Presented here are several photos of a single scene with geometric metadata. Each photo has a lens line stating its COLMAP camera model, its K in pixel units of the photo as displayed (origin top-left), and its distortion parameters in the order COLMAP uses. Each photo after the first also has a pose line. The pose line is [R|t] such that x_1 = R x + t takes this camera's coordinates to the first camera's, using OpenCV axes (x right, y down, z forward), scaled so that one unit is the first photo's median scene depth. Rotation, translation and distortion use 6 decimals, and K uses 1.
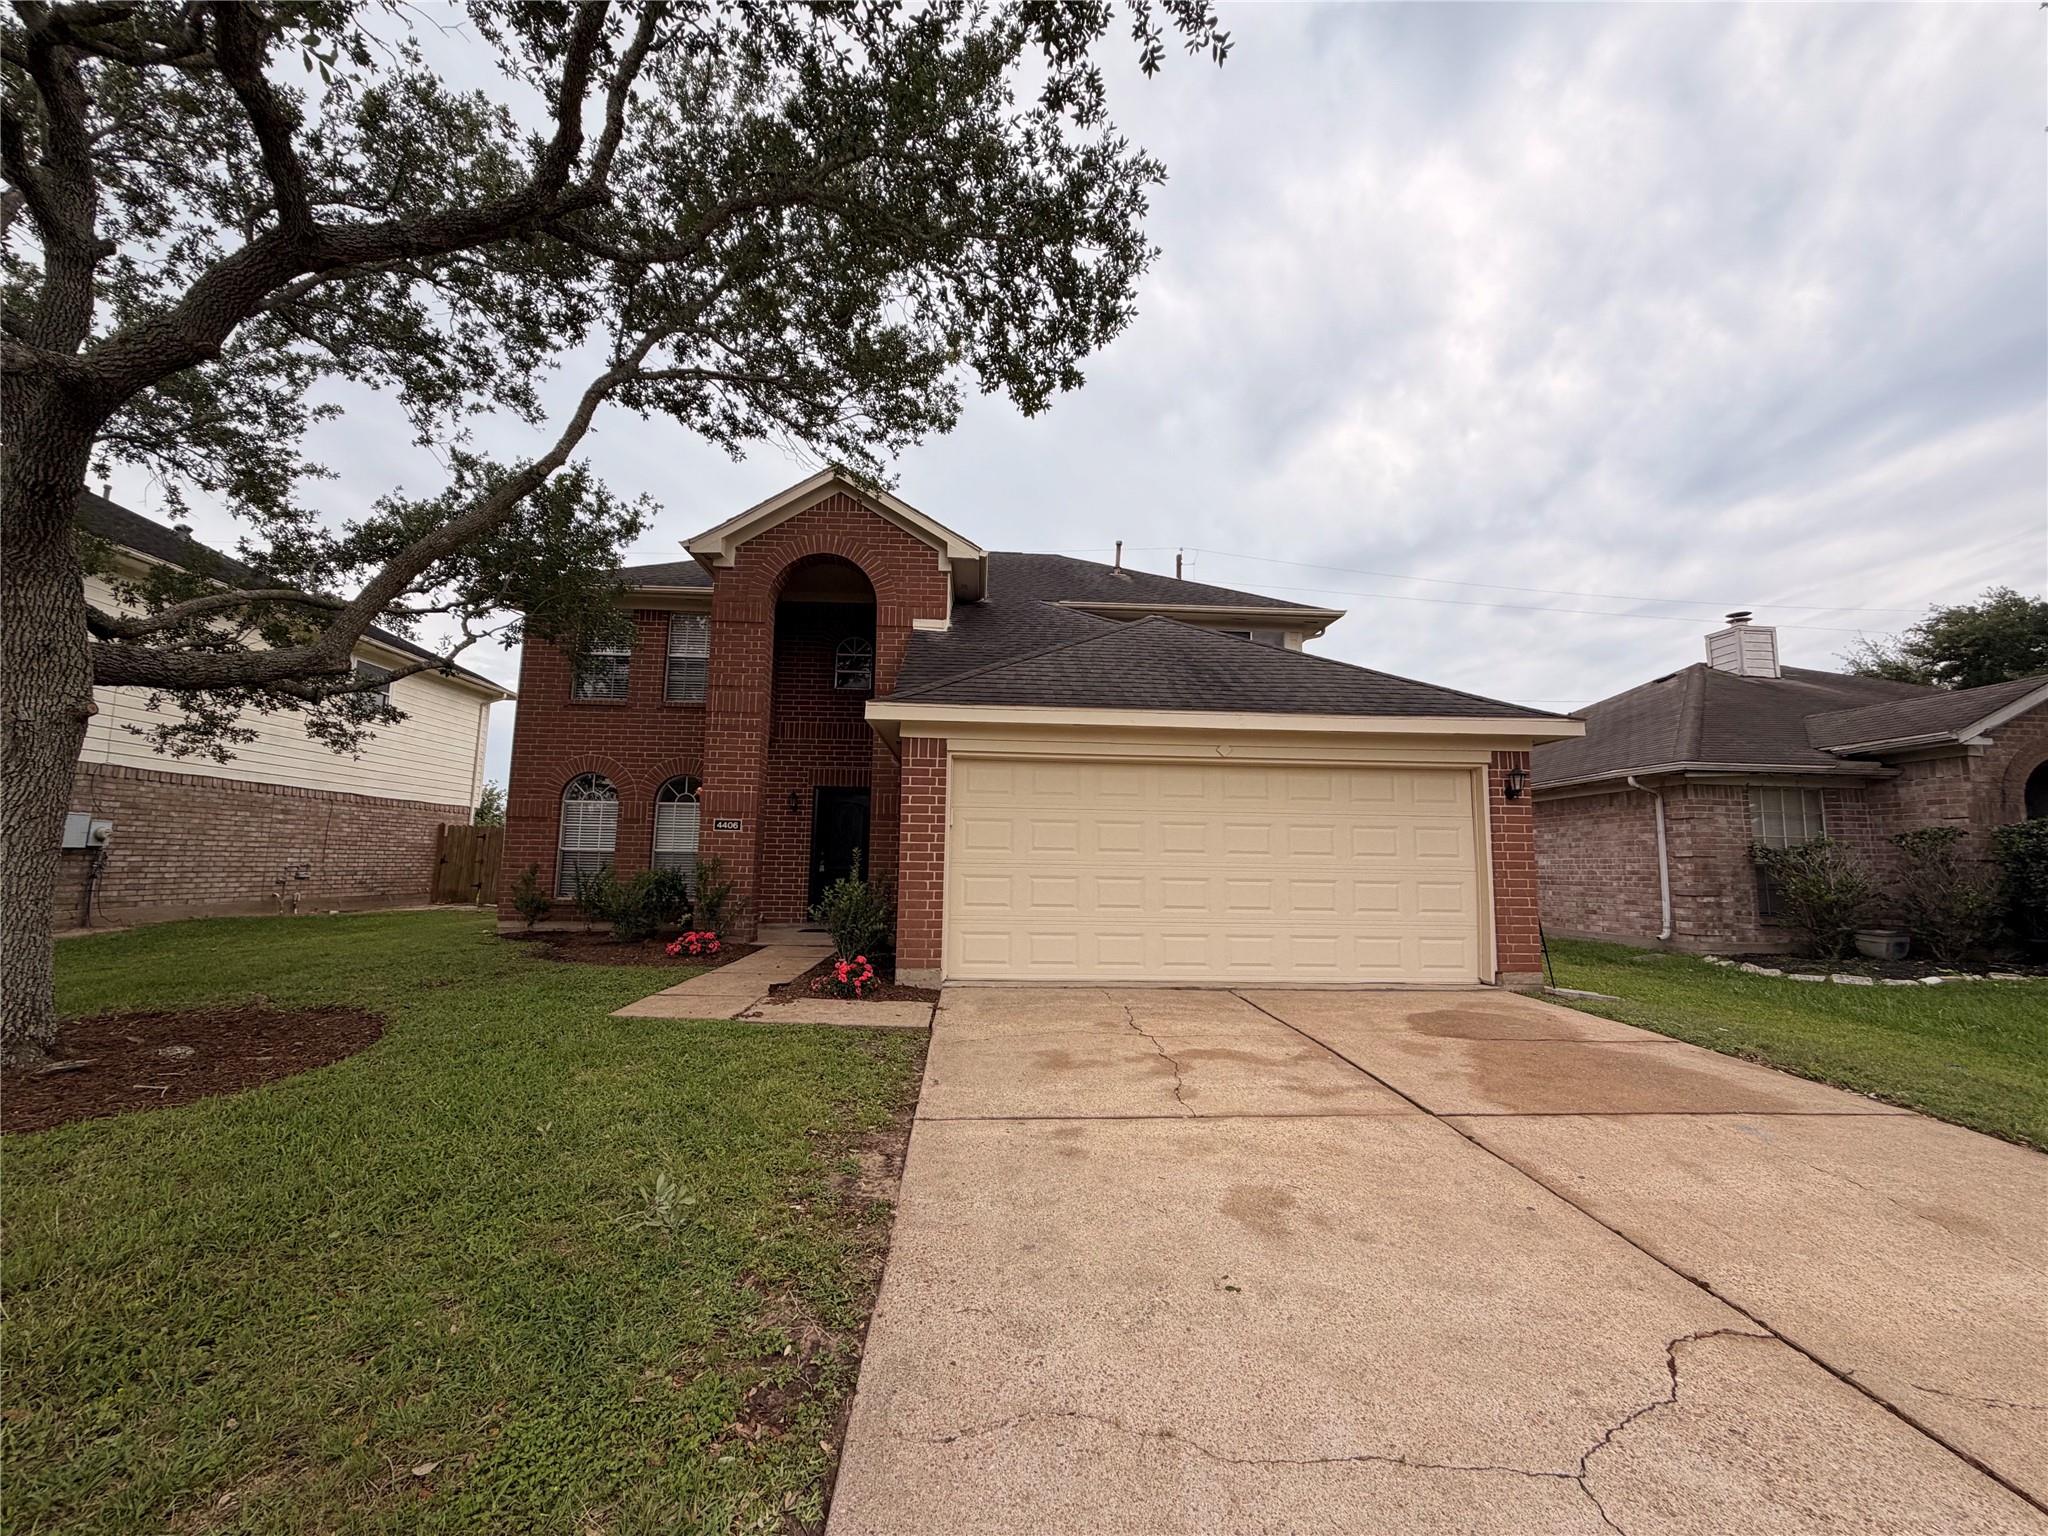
lens RADIAL K [[819.6, 0, 989.3], [0, 819.6, 768.7], [0, 0, 1]] dist [0.071350, 0.000002]
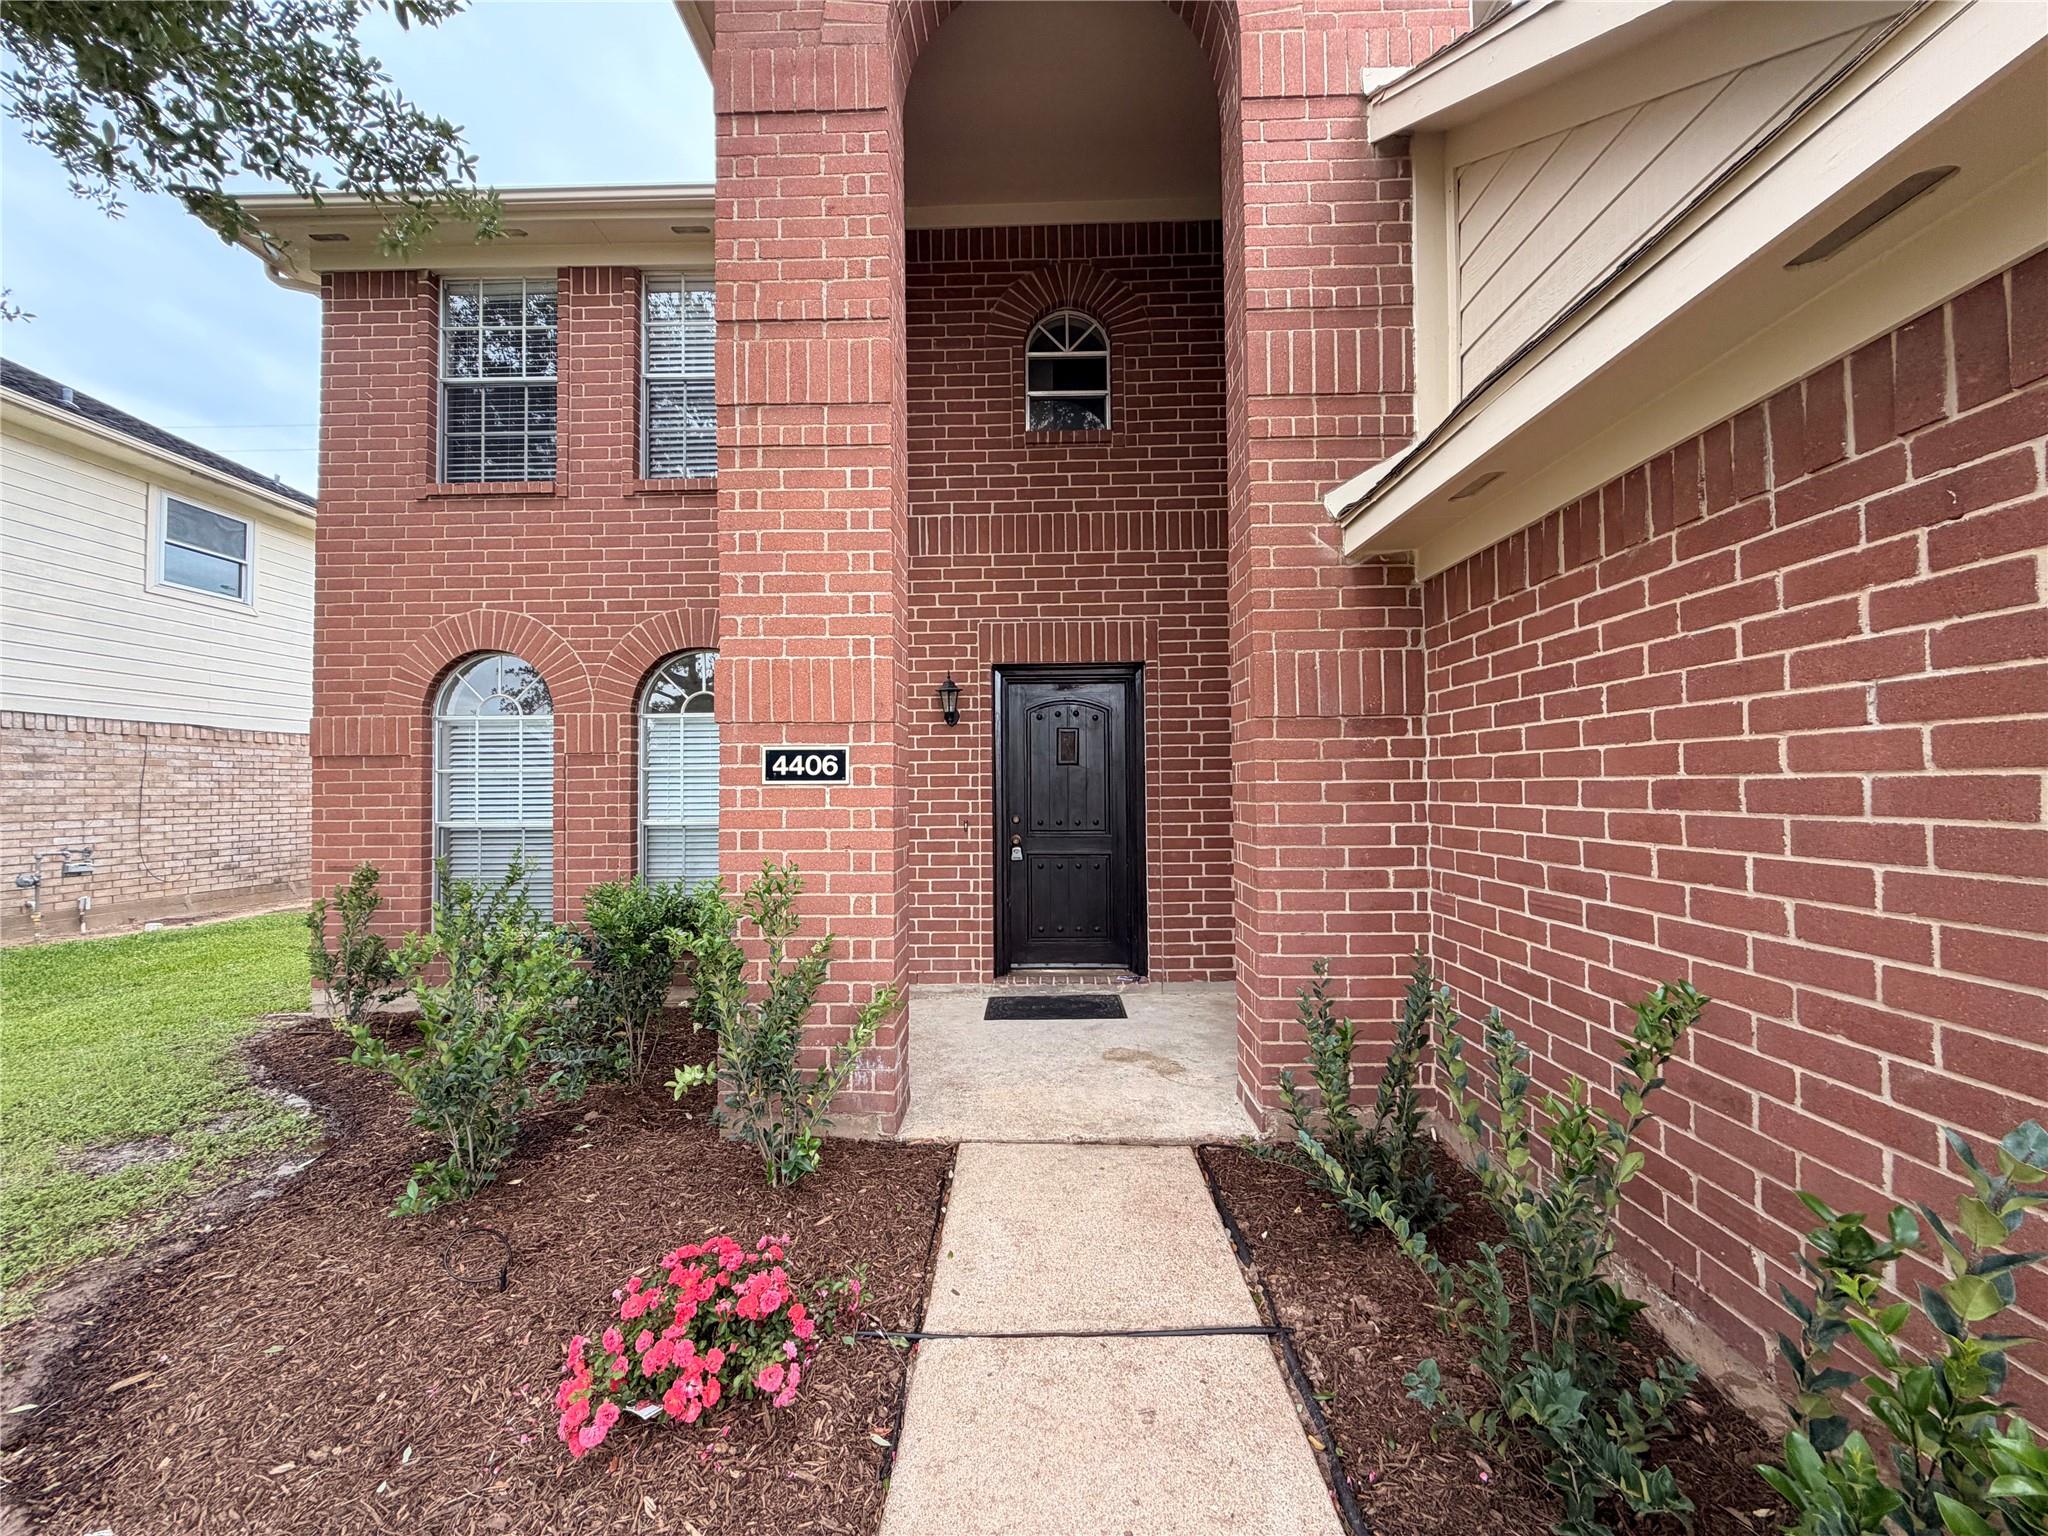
lens RADIAL K [[826.8, 0, 1024.0], [0, 826.8, 768.0], [0, 0, 1]] dist [0.000159, 0.000055]
pose [[0.998914, -0.030700, -0.035059, -2.277588], [0.033729, 0.995429, 0.089355, 0.448702], [0.032156, -0.090440, 0.995383, 7.054079]]
